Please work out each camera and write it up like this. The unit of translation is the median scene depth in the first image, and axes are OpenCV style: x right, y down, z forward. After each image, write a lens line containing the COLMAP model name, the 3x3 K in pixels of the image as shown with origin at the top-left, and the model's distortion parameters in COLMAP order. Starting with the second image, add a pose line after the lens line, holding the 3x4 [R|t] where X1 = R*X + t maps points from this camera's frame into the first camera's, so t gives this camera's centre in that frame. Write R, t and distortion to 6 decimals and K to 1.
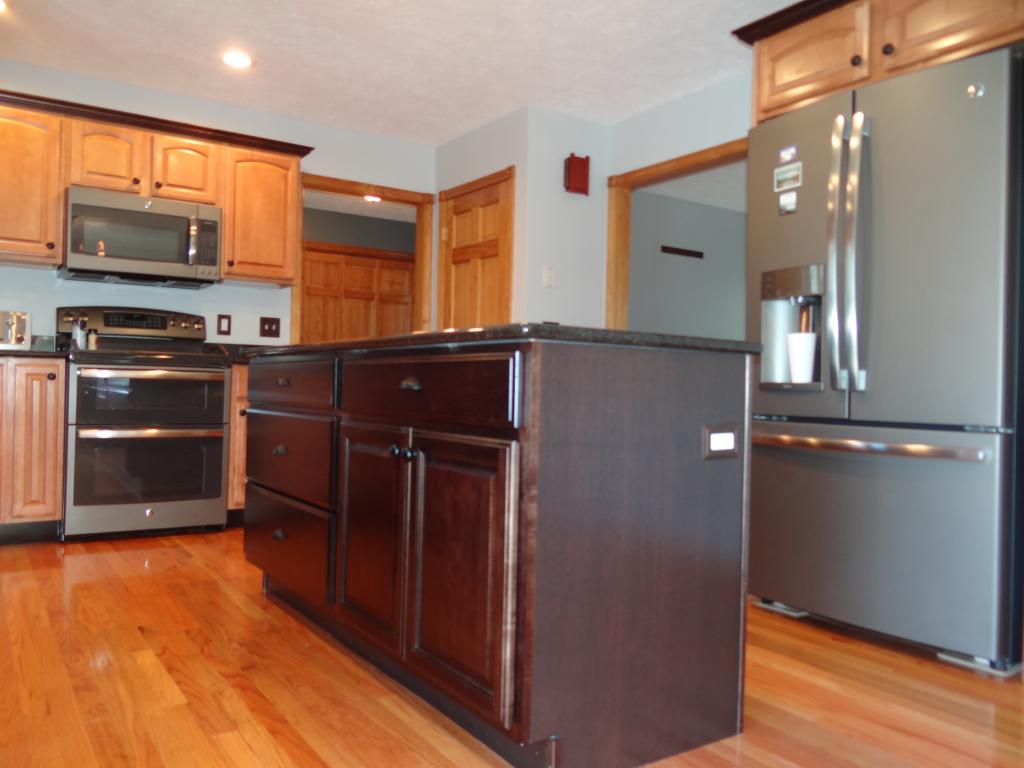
lens RADIAL K [[804.9, 0, 514.4], [0, 804.9, 385.4], [0, 0, 1]] dist [-0.013473, 0.001140]
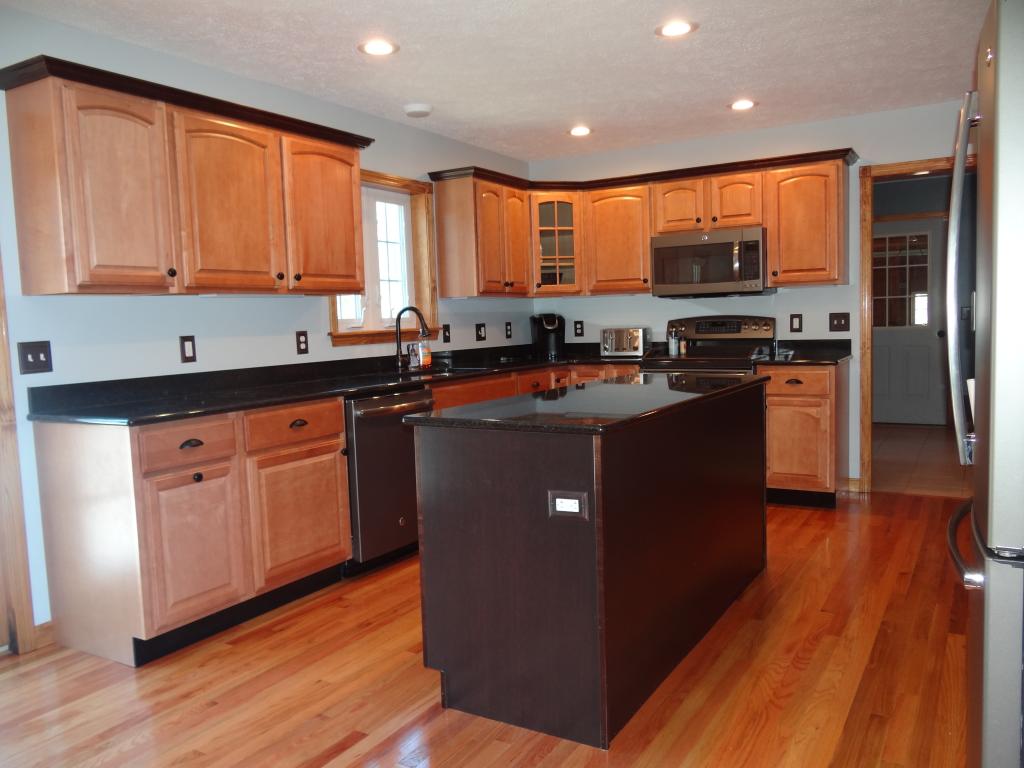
lens RADIAL K [[804.9, 0, 508.0], [0, 804.9, 387.9], [0, 0, 1]] dist [-0.013473, 0.001140]
pose [[0.424902, 0.037239, -0.904473, 0.534253], [0.040754, 0.997353, 0.060209, -0.075316], [0.904321, -0.062444, 0.422260, 0.166140]]
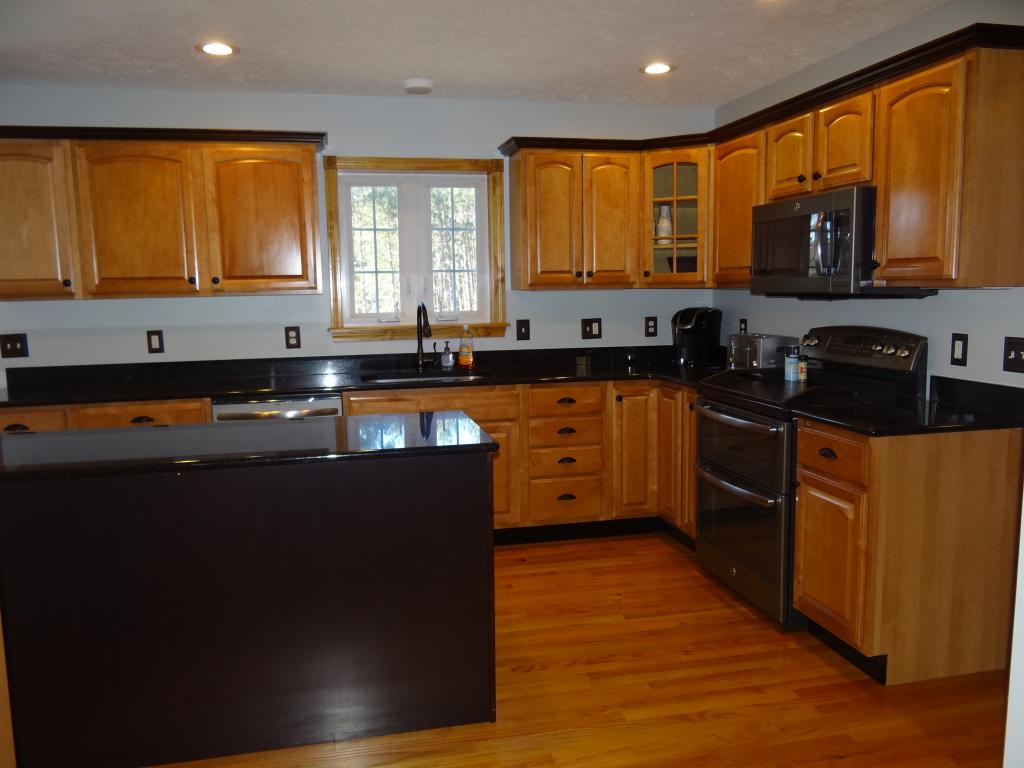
lens RADIAL K [[804.9, 0, 508.3], [0, 804.9, 388.4], [0, 0, 1]] dist [-0.013473, 0.001140]
pose [[-0.358836, 0.100085, -0.928019, 0.397490], [0.004343, 0.994403, 0.105565, -0.123798], [0.933391, 0.033850, -0.357262, 0.973669]]
